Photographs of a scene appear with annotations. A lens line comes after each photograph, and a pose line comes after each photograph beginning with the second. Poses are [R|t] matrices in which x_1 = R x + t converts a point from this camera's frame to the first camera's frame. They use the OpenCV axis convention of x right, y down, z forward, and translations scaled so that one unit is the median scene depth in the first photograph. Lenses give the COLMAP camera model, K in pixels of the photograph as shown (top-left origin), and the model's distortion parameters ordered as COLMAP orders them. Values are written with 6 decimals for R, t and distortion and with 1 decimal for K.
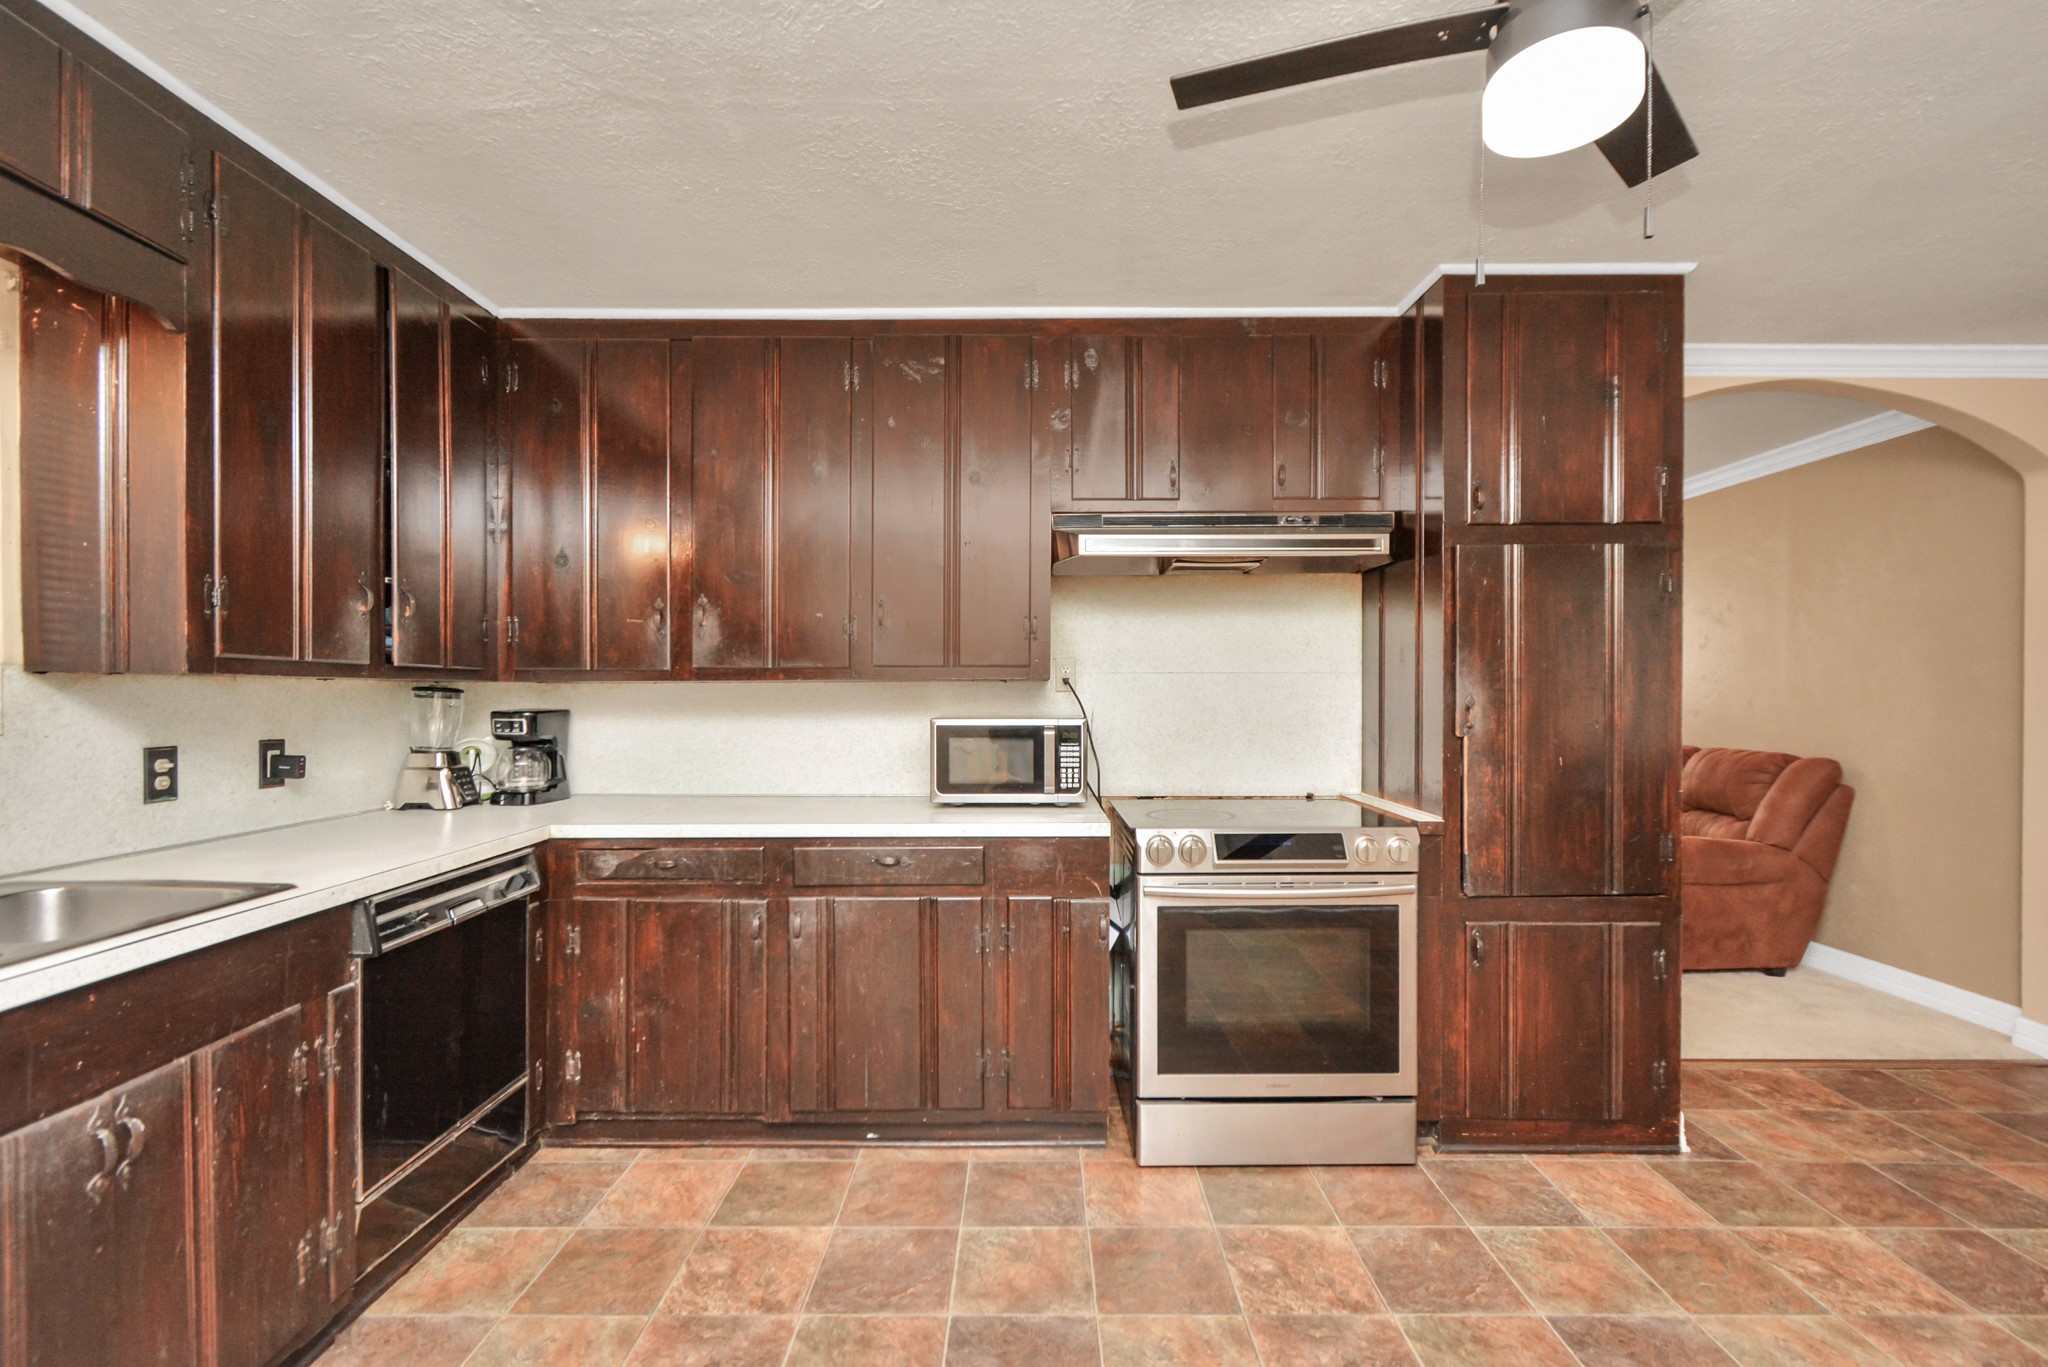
lens RADIAL K [[915.2, 0, 1046.0], [0, 915.2, 695.2], [0, 0, 1]] dist [0.007775, -0.001120]
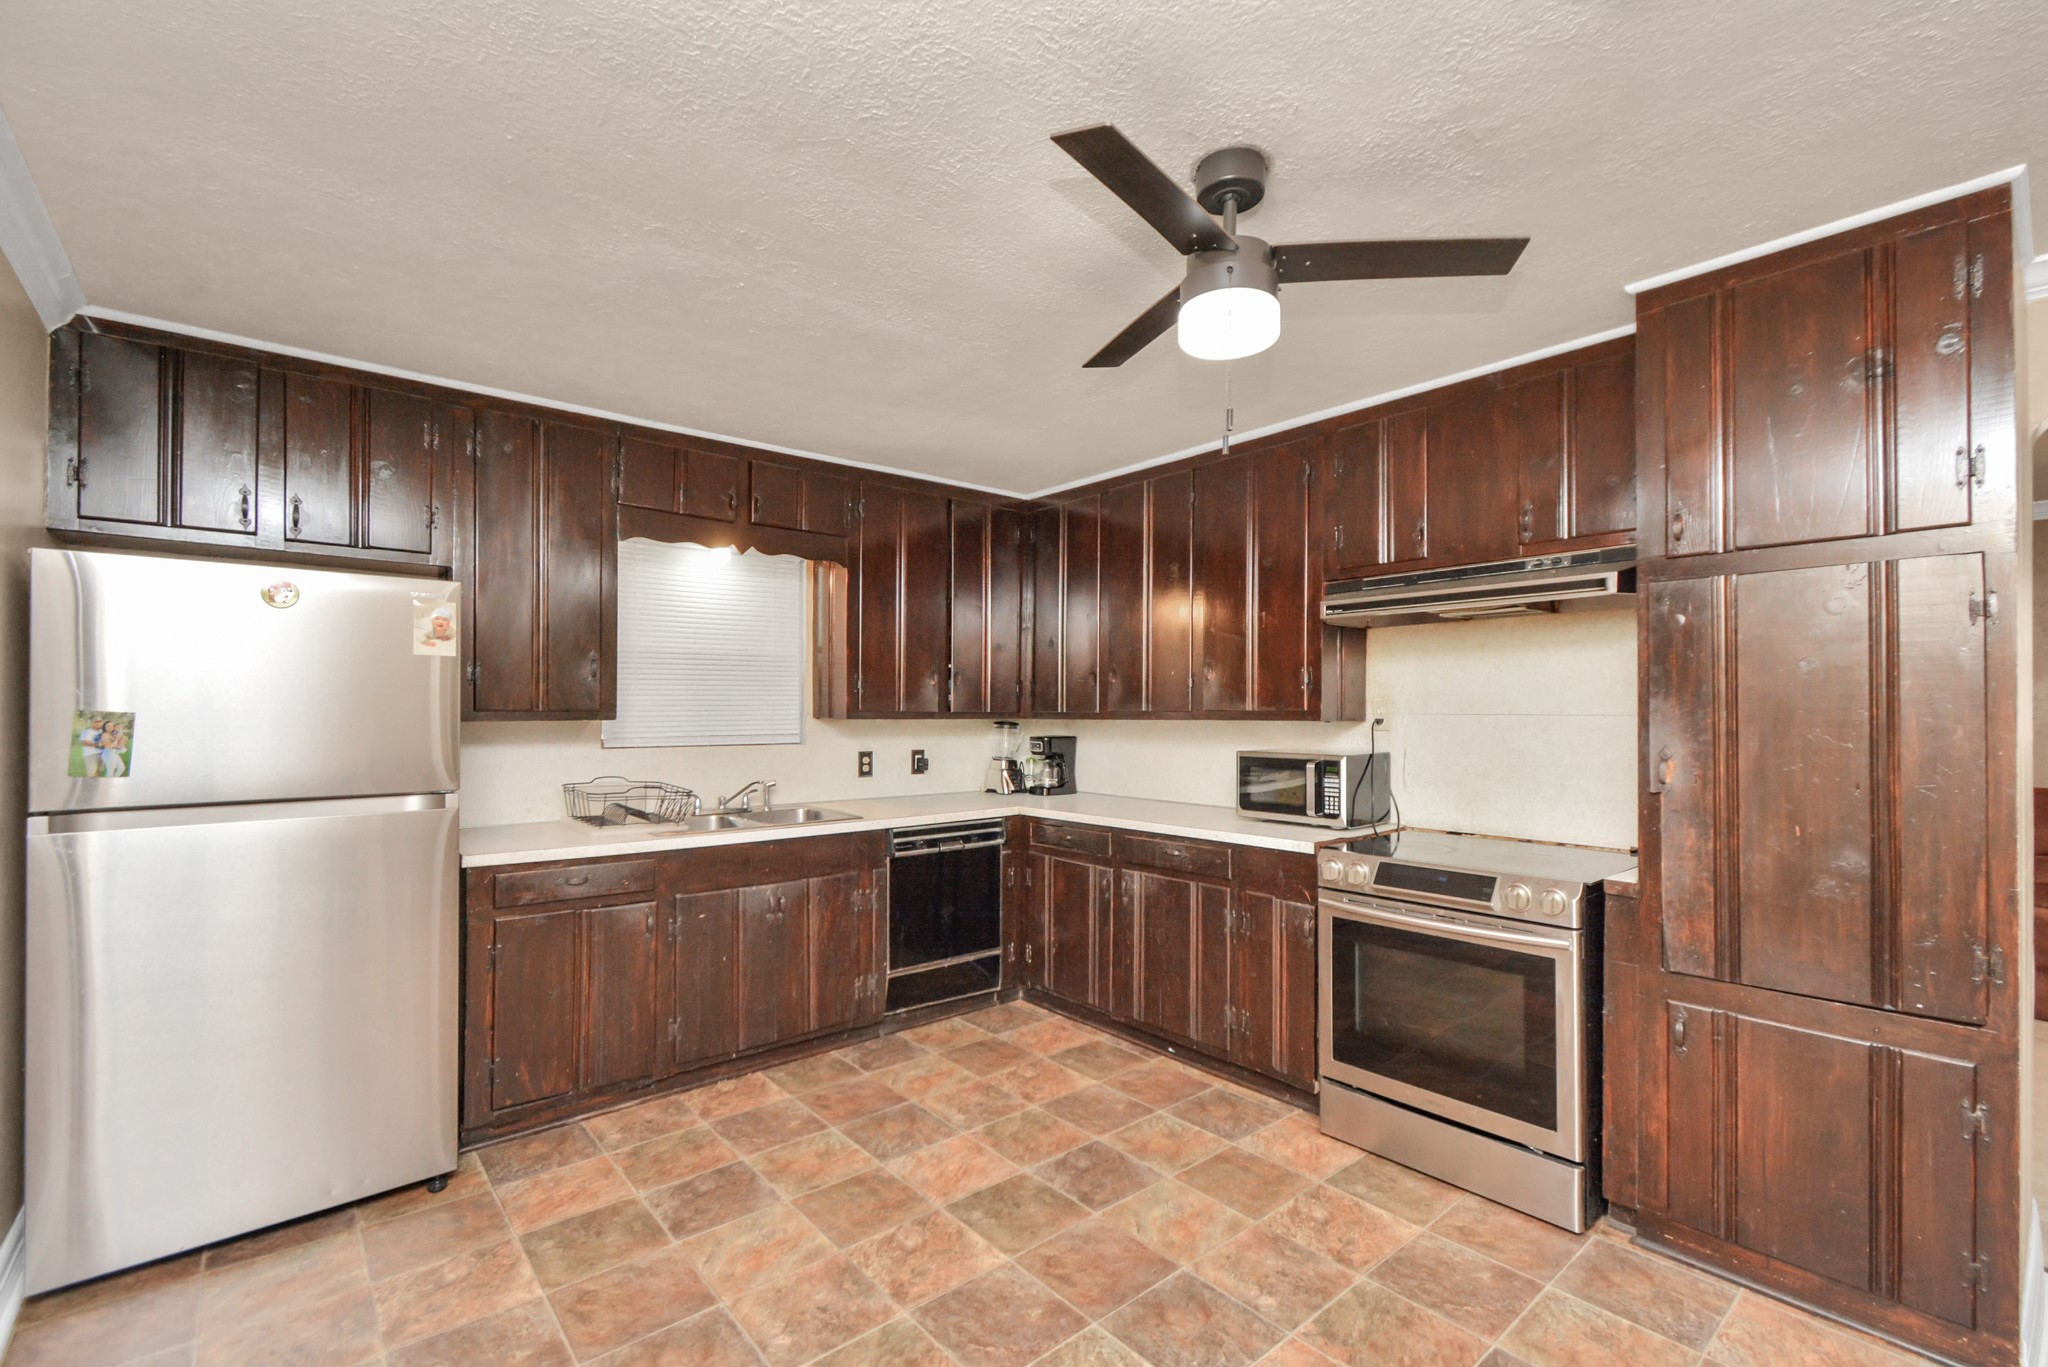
lens RADIAL K [[911.1, 0, 1031.8], [0, 911.1, 704.7], [0, 0, 1]] dist [0.010601, -0.000173]
pose [[0.644166, -0.002281, -0.764882, 0.746023], [-0.005390, 0.999957, -0.007522, -0.031903], [0.764867, 0.008968, 0.644126, -0.059630]]
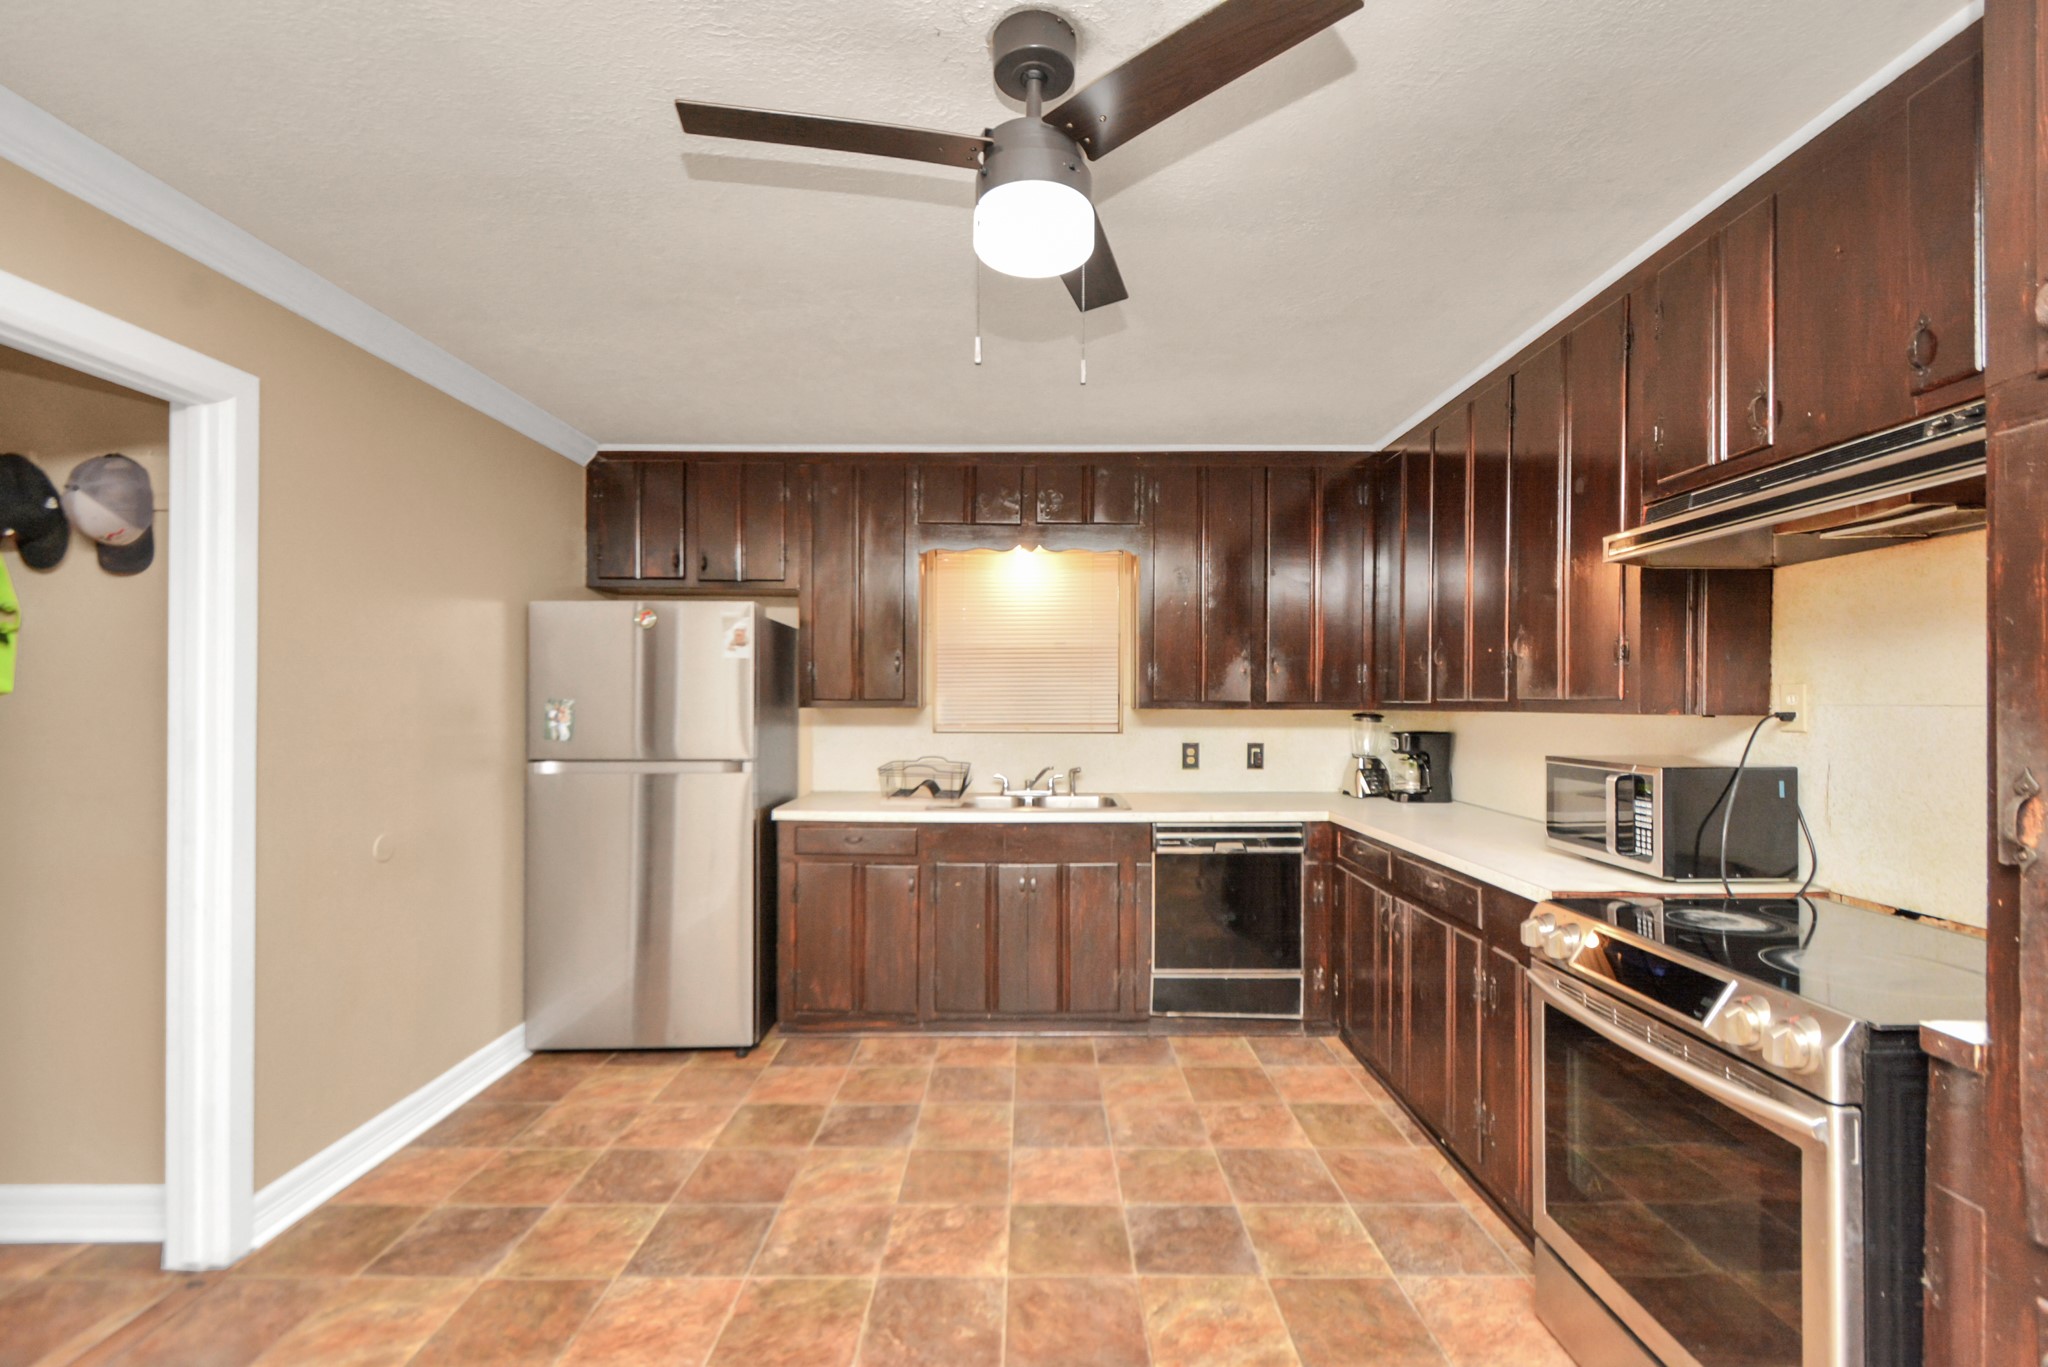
lens RADIAL K [[913.1, 0, 1023.9], [0, 913.1, 697.8], [0, 0, 1]] dist [0.013272, -0.000048]
pose [[-0.009996, -0.002851, -0.999946, 0.899384], [-0.006565, 0.999975, -0.002785, -0.030371], [0.999928, 0.006537, -0.010014, 0.527118]]
